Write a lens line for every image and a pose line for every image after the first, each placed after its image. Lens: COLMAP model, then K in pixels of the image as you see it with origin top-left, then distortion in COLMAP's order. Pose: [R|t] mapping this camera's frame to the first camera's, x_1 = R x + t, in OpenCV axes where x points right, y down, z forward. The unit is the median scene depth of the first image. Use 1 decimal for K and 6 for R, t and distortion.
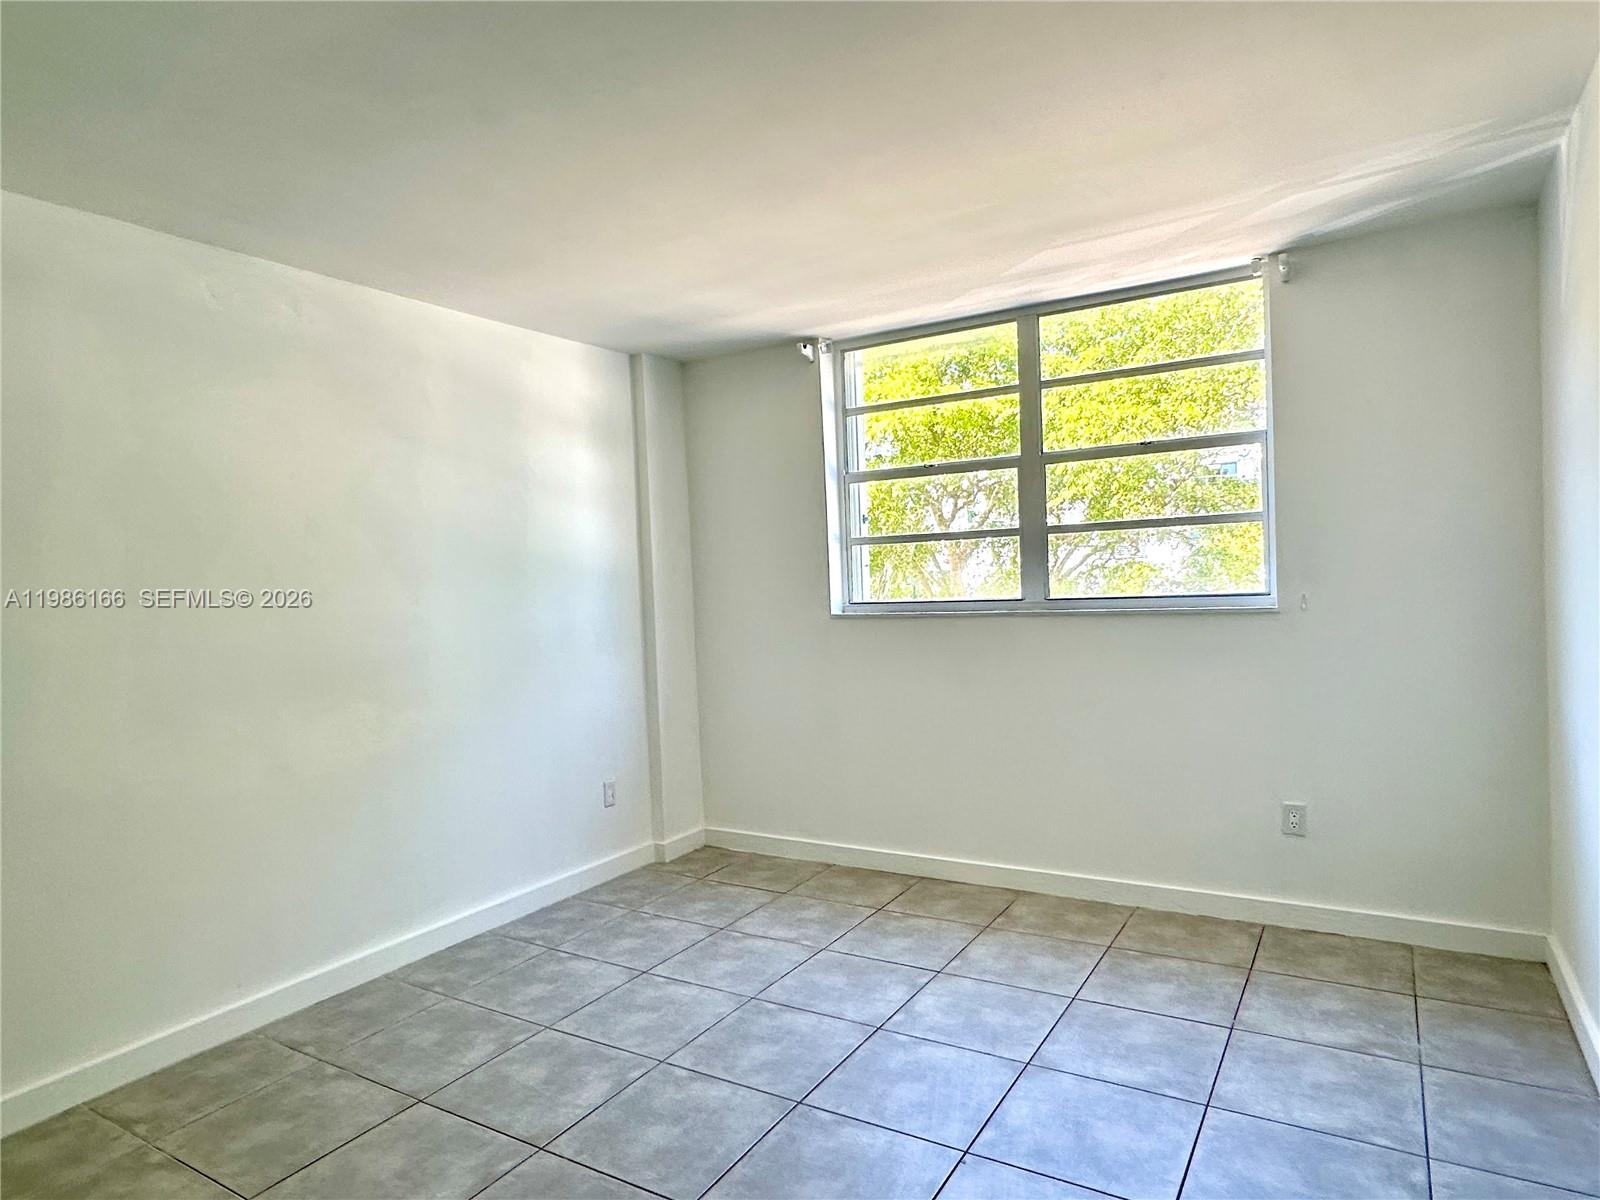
lens RADIAL K [[941.1, 0, 799.8], [0, 941.1, 603.7], [0, 0, 1]] dist [-0.005491, 0.003468]
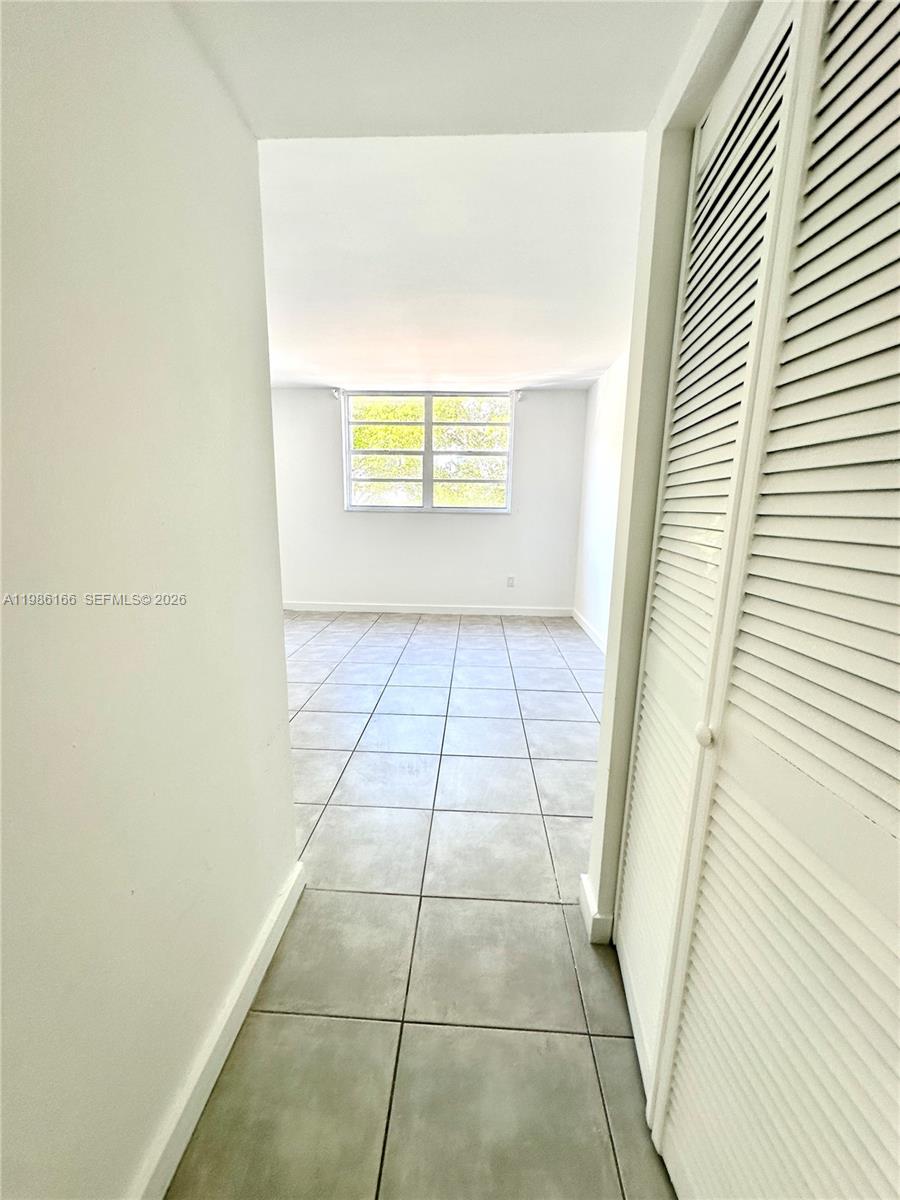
lens RADIAL K [[477.9, 0, 447.5], [0, 477.9, 598.8], [0, 0, 1]] dist [-0.003012, -0.000043]
pose [[0.878845, -0.040751, 0.475364, -0.416018], [-0.035274, 0.988069, 0.149917, 0.056440], [-0.475802, -0.148522, 0.866922, -0.287031]]
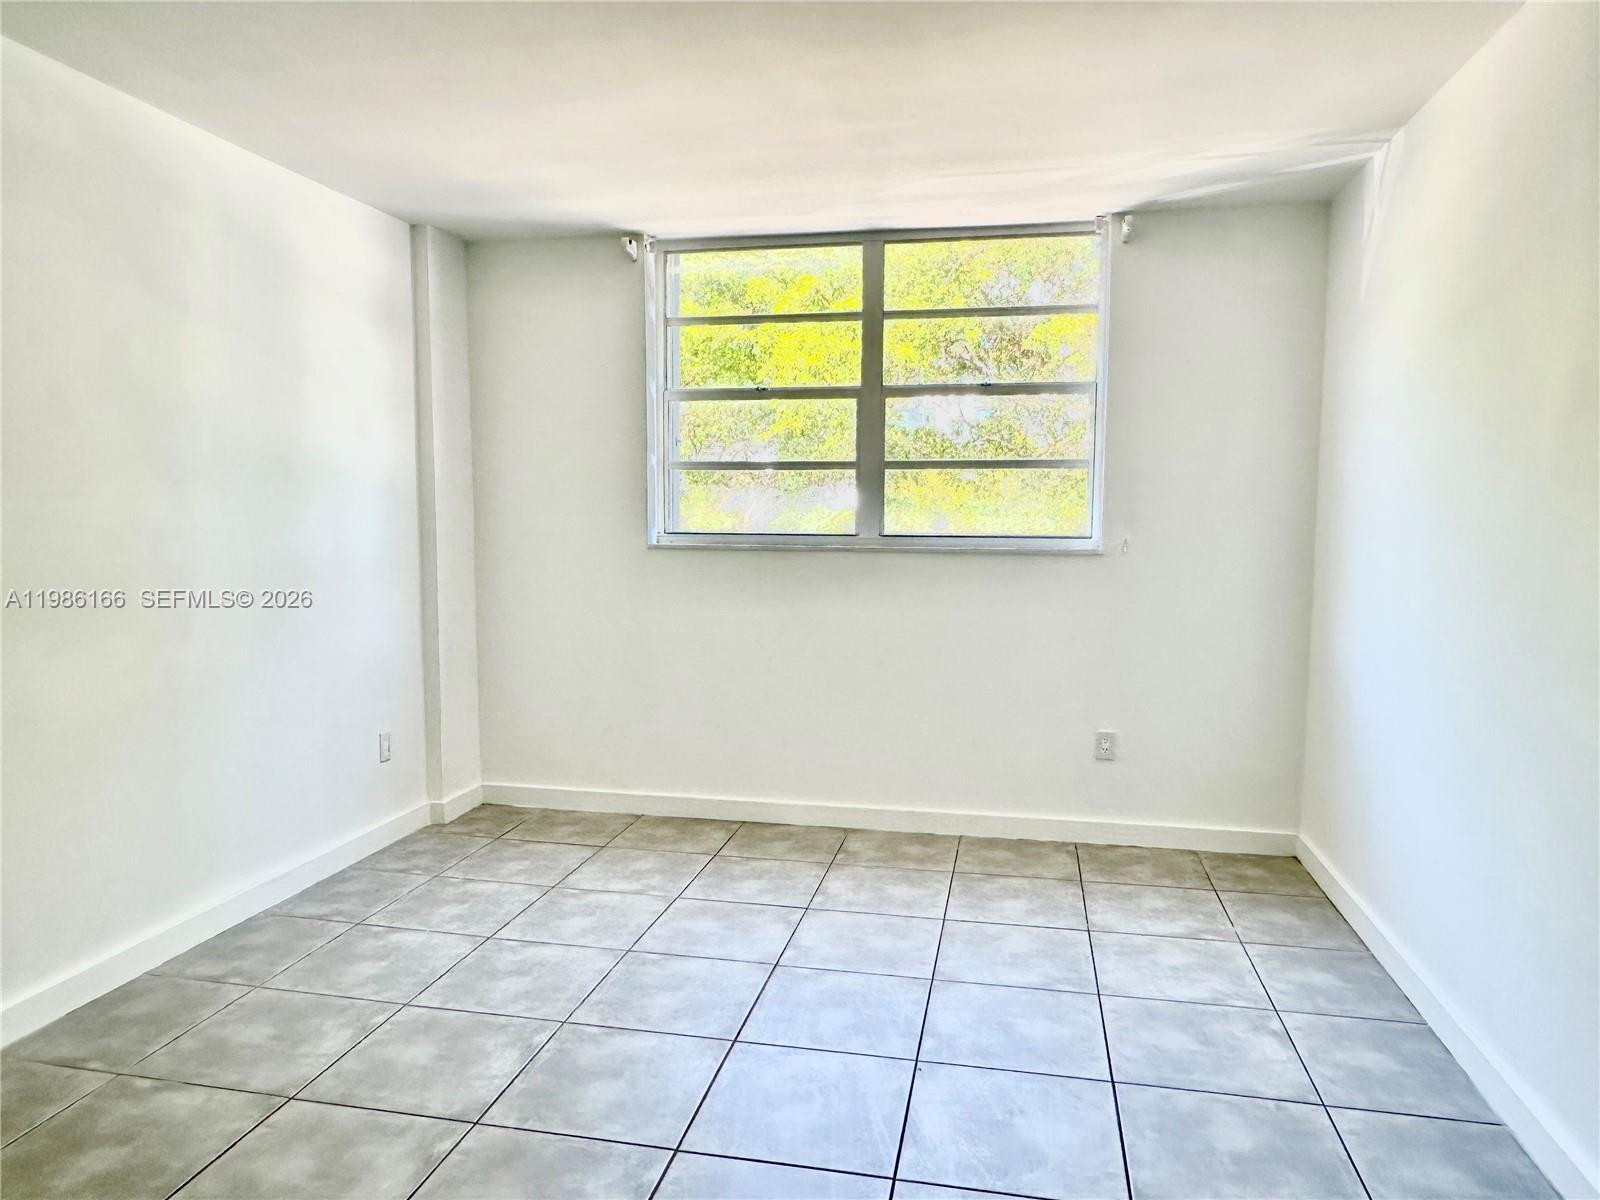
lens RADIAL K [[1046.0, 0, 799.6], [0, 1046.0, 600.1], [0, 0, 1]] dist [-0.004350, 0.005194]
pose [[0.940702, 0.015305, 0.338890, -0.218101], [-0.033103, 0.998356, 0.046801, 0.017283], [-0.337616, -0.055244, 0.939661, -0.007279]]
